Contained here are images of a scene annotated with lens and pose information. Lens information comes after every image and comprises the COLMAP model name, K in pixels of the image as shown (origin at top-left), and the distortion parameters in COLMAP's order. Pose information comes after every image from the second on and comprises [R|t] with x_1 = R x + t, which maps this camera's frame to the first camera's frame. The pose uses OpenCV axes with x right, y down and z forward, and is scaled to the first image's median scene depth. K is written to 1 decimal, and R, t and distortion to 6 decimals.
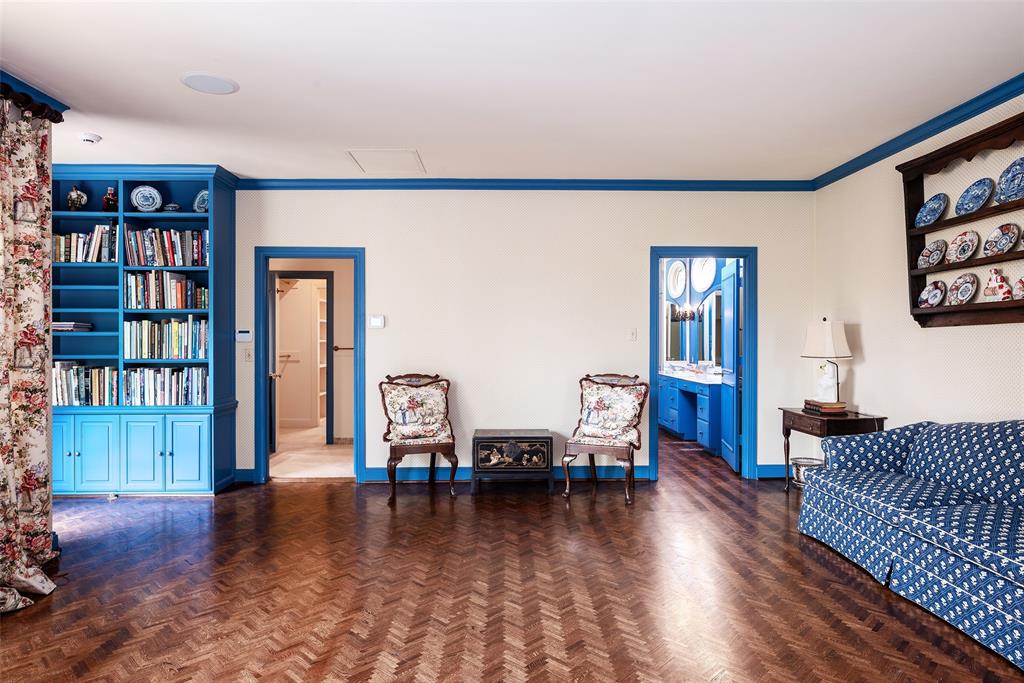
lens RADIAL K [[624.4, 0, 511.2], [0, 624.4, 341.3], [0, 0, 1]] dist [-0.006201, -0.002440]
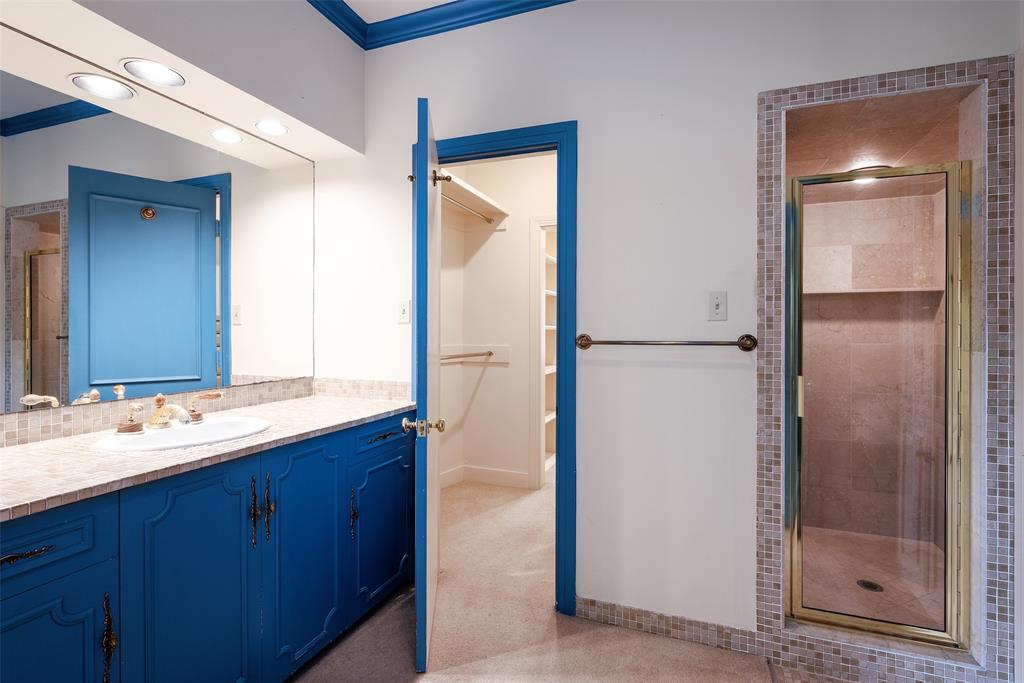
lens RADIAL K [[476.9, 0, 512.2], [0, 476.9, 336.1], [0, 0, 1]] dist [-0.000323, -0.000010]
pose [[0.929810, 0.003548, -0.368023, -0.185304], [-0.001456, 0.999981, 0.005963, 0.005695], [0.368037, -0.005009, 0.929798, 0.620607]]
